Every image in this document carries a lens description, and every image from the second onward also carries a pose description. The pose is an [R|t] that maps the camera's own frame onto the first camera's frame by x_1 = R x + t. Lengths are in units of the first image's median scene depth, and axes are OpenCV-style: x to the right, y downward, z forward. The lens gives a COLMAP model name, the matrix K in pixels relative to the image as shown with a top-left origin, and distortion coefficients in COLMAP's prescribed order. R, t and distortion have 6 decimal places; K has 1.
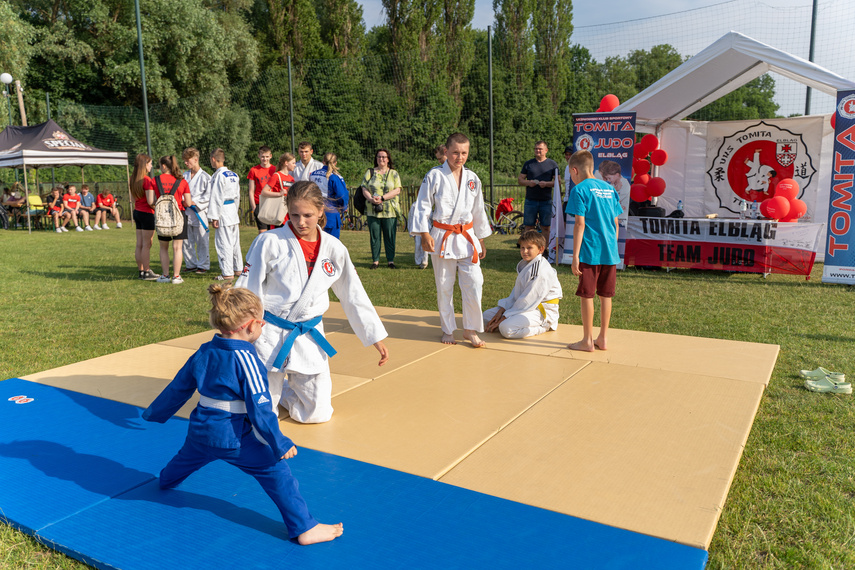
lens RADIAL K [[675.6, 0, 421.4], [0, 675.6, 282.3], [0, 0, 1]] dist [0.005402, 0.012850]
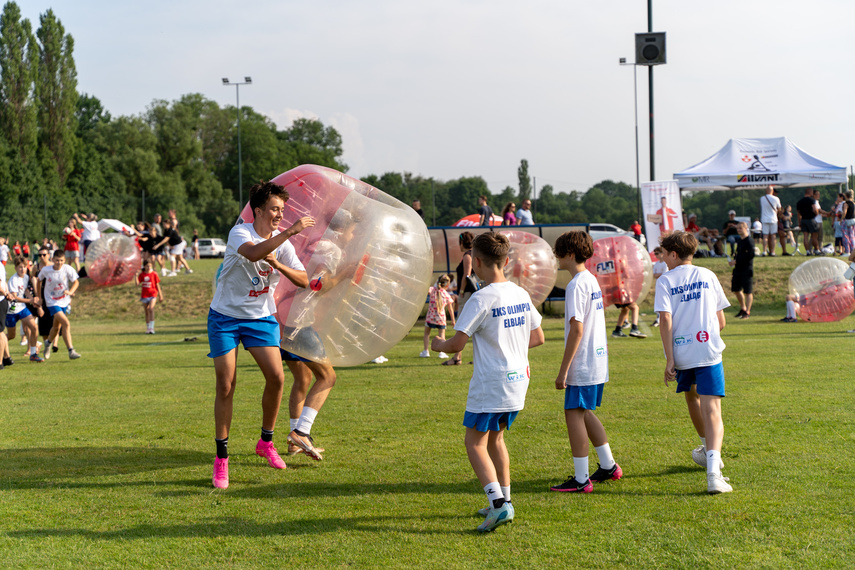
lens RADIAL K [[1413.8, 0, 429.1], [0, 1413.8, 281.6], [0, 0, 1]] dist [-0.012829, 0.000000]
pose [[0.900867, -0.013700, 0.433878, -0.199272], [0.075648, 0.989163, -0.125836, 0.166159], [-0.427452, 0.146184, 0.892141, -0.958705]]
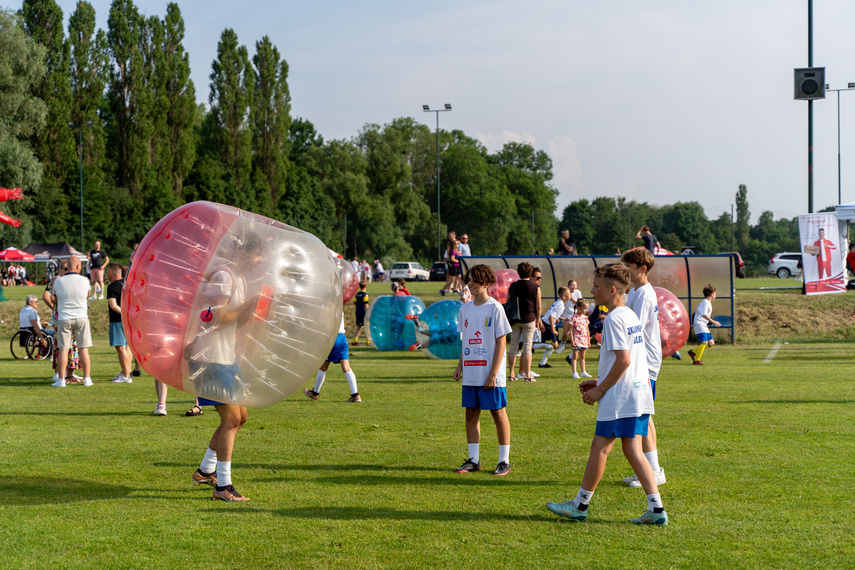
lens RADIAL K [[1435.8, 0, 424.3], [0, 1435.8, 287.7], [0, 0, 1]] dist [0.002847, 0.000000]
pose [[0.956552, 0.008228, 0.291446, -0.195592], [0.036435, 0.988393, -0.147485, 0.170548], [-0.289277, 0.151696, 0.945149, -0.987588]]
